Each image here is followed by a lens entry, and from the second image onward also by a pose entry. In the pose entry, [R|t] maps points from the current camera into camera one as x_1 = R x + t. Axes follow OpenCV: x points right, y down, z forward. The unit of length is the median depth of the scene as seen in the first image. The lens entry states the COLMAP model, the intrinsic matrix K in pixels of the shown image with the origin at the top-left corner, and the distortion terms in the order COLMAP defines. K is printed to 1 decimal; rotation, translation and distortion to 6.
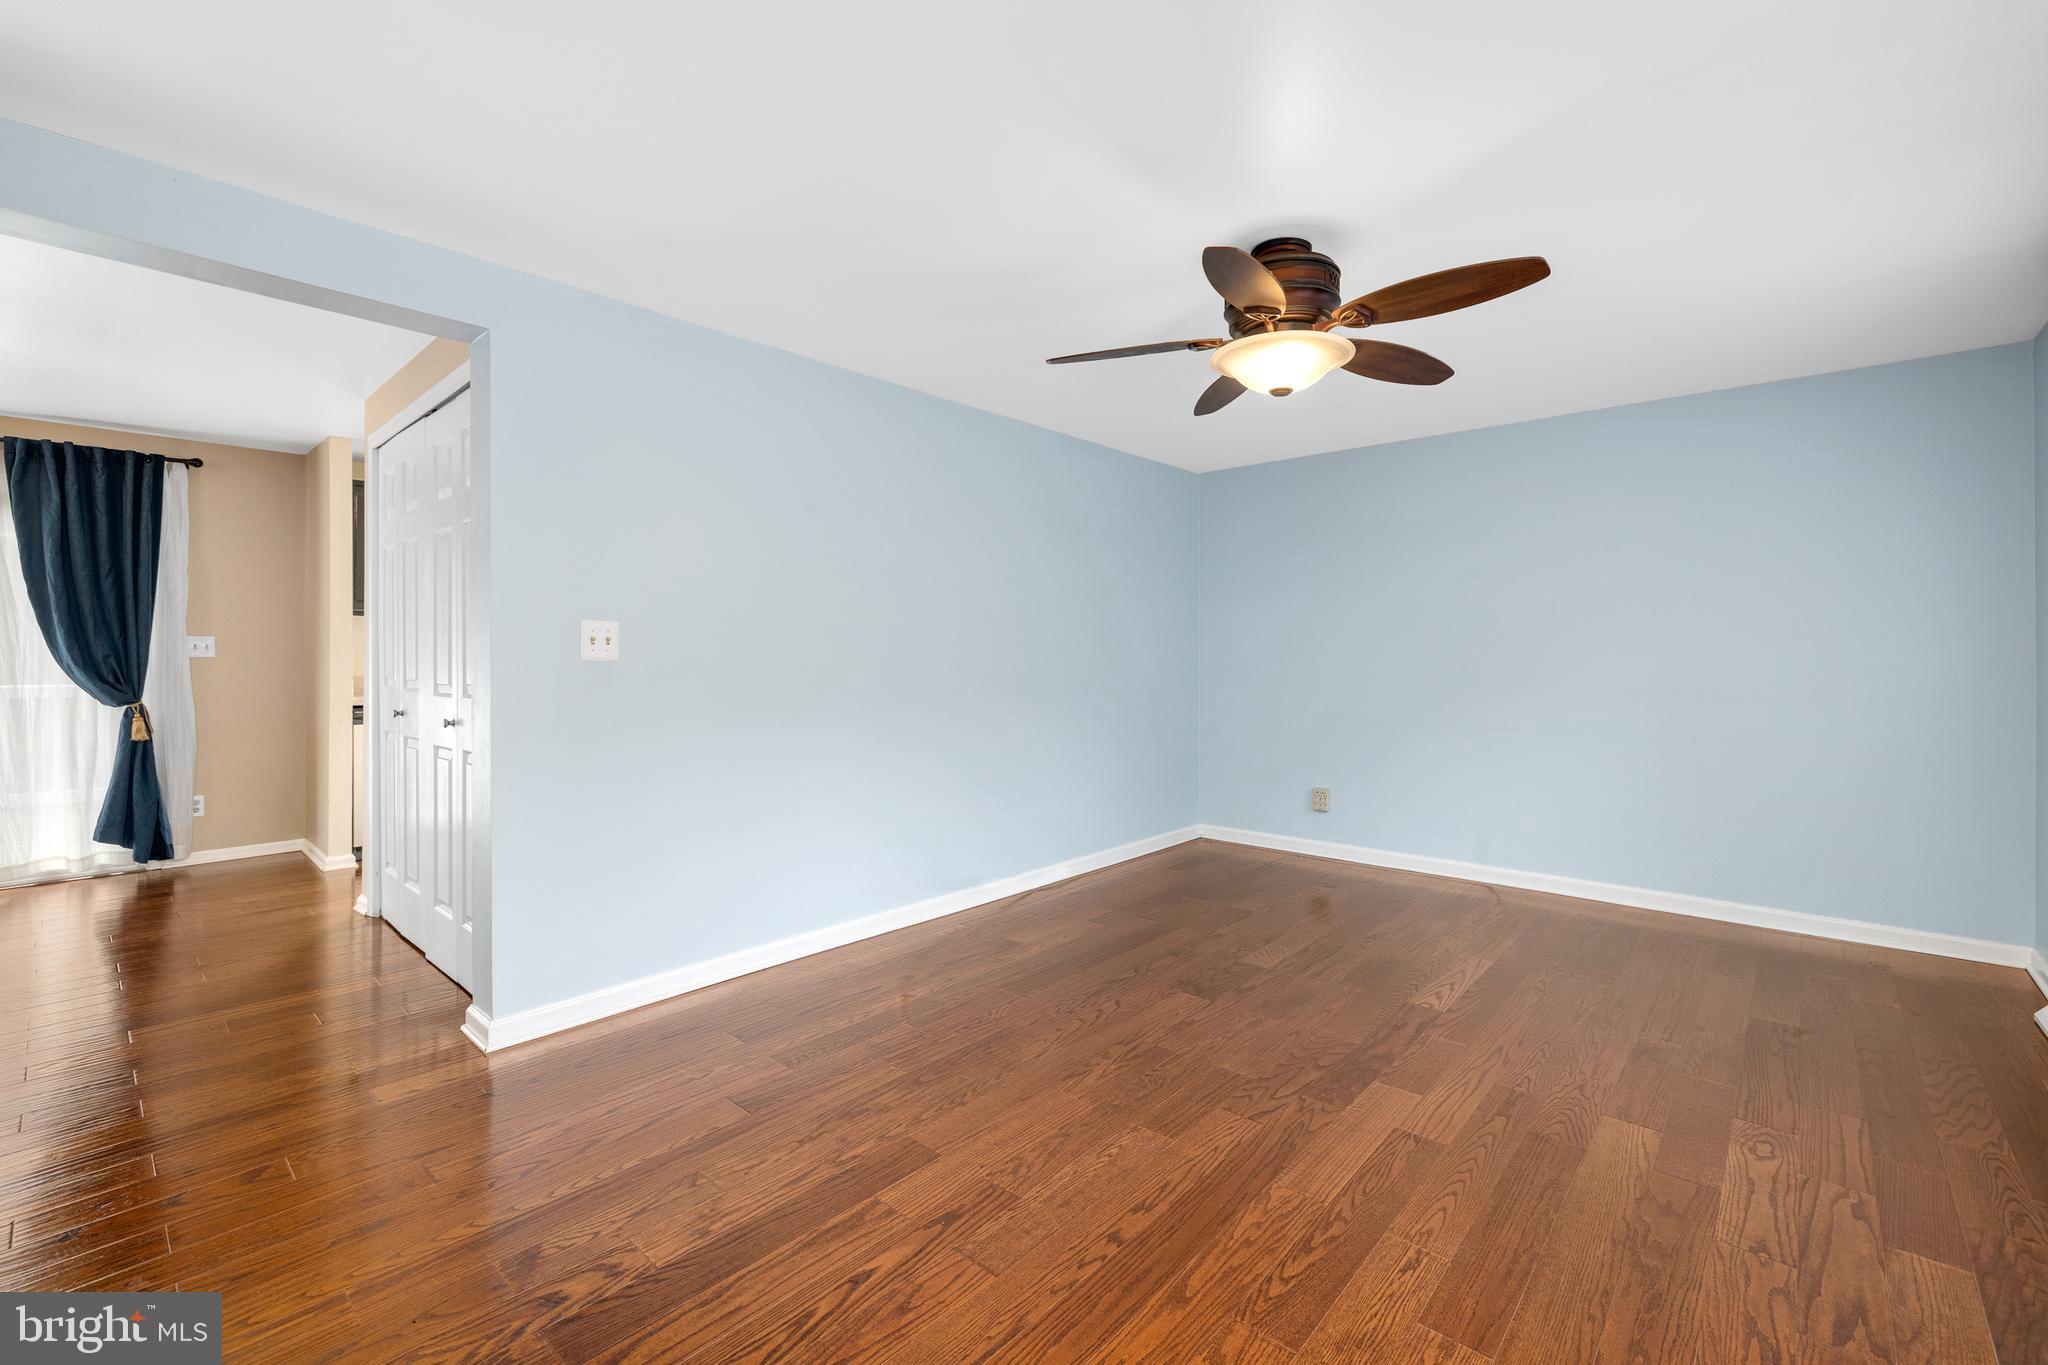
lens RADIAL K [[858.4, 0, 1006.7], [0, 858.4, 659.6], [0, 0, 1]] dist [-0.000525, 0.000226]
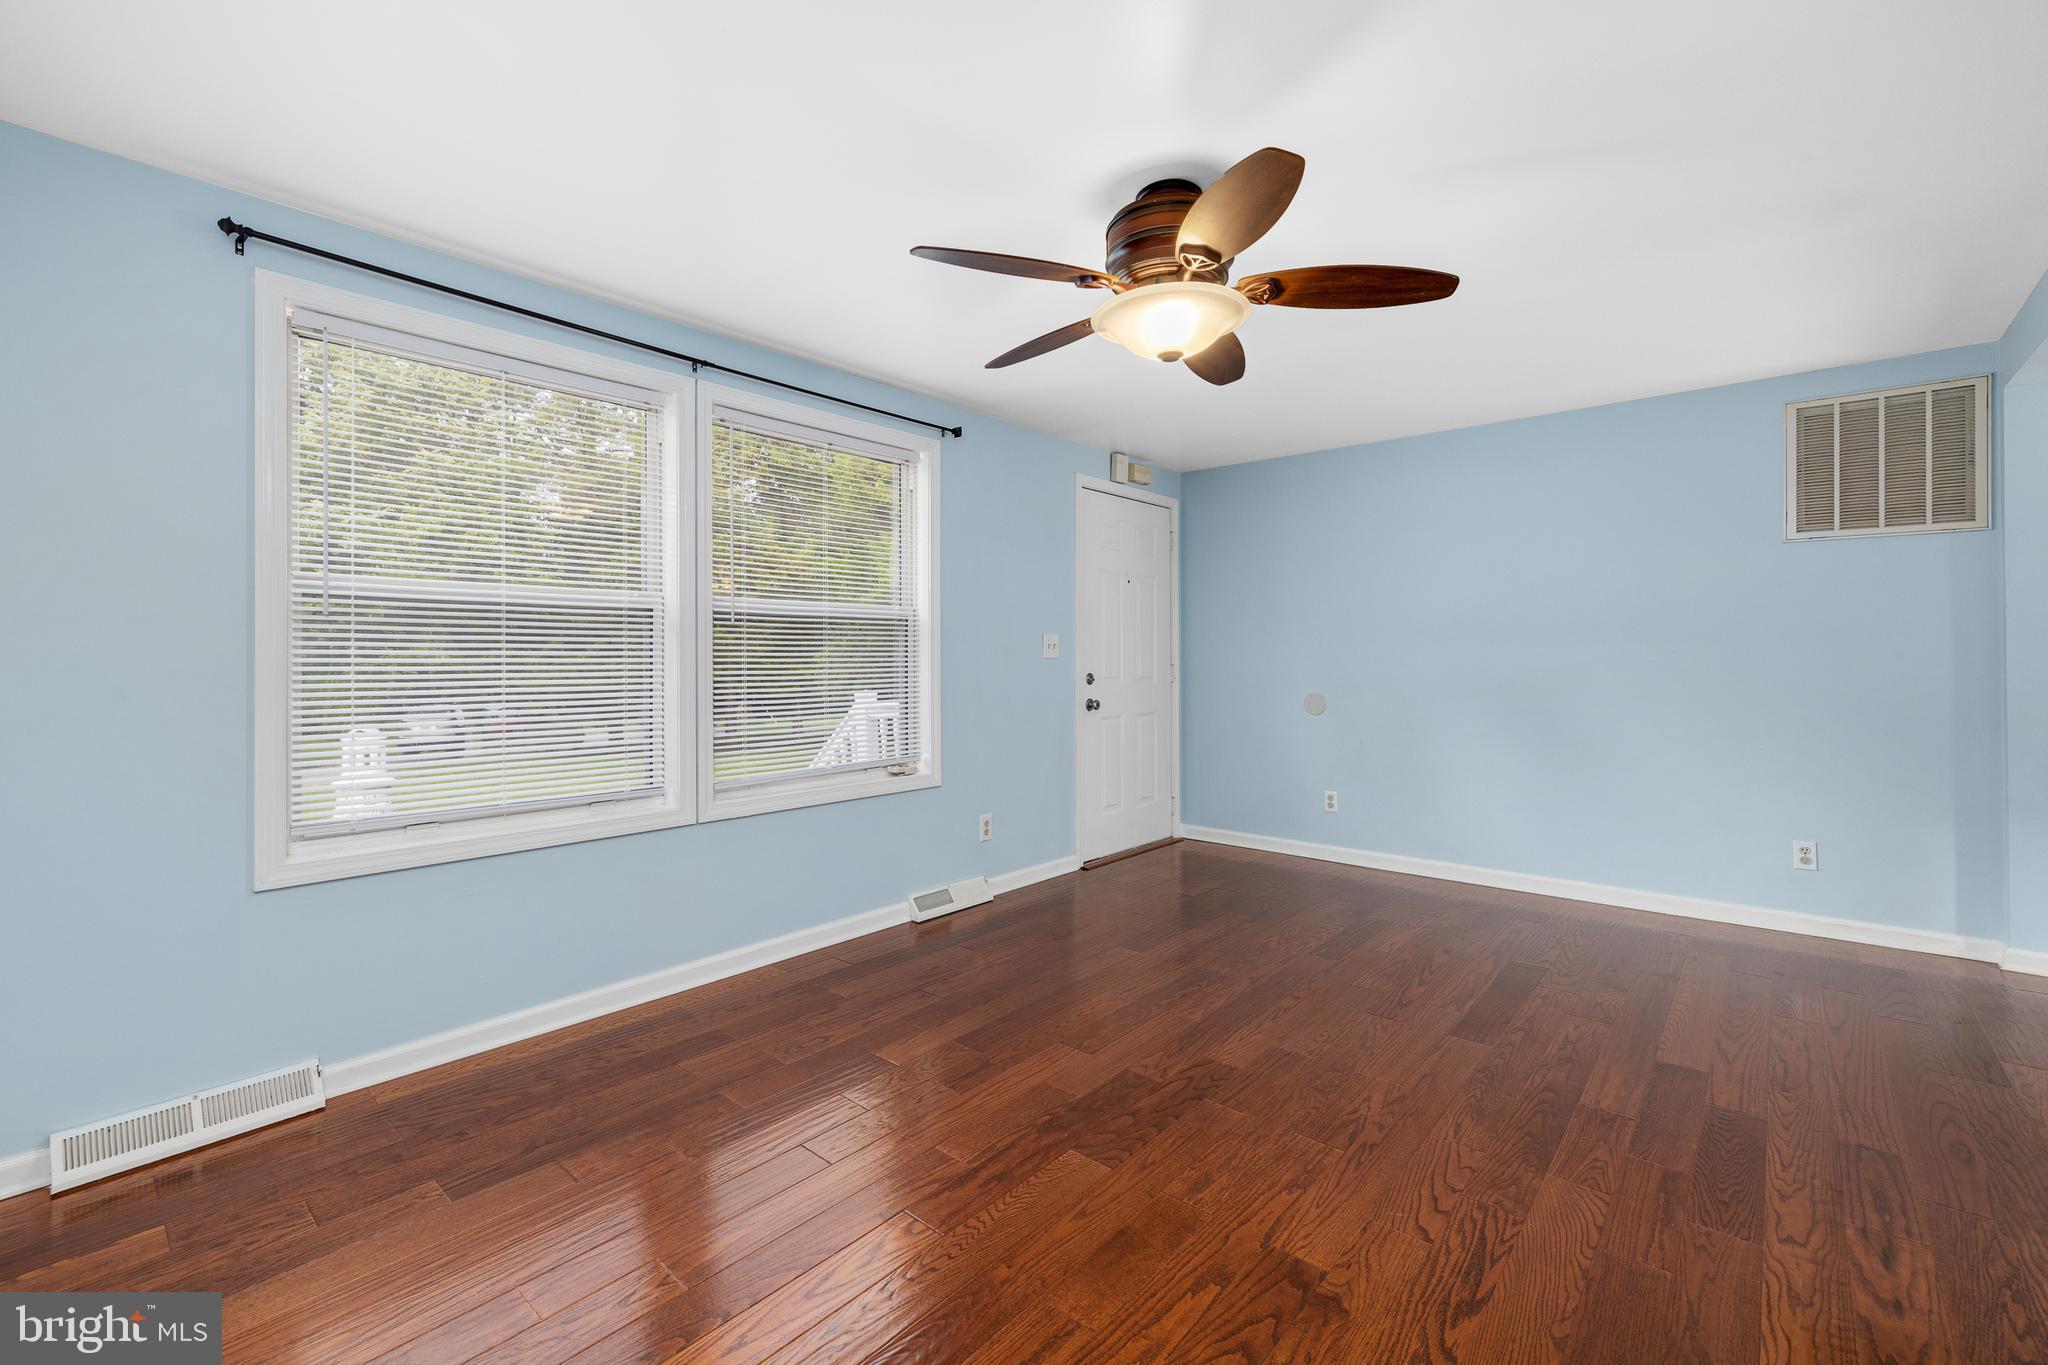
lens RADIAL K [[858.4, 0, 1006.7], [0, 858.4, 659.6], [0, 0, 1]] dist [-0.000525, 0.000226]
pose [[-0.999875, 0.001538, -0.015758, 0.523309], [0.001387, 0.999953, 0.009546, -0.007157], [0.015772, 0.009523, -0.999830, 1.939129]]
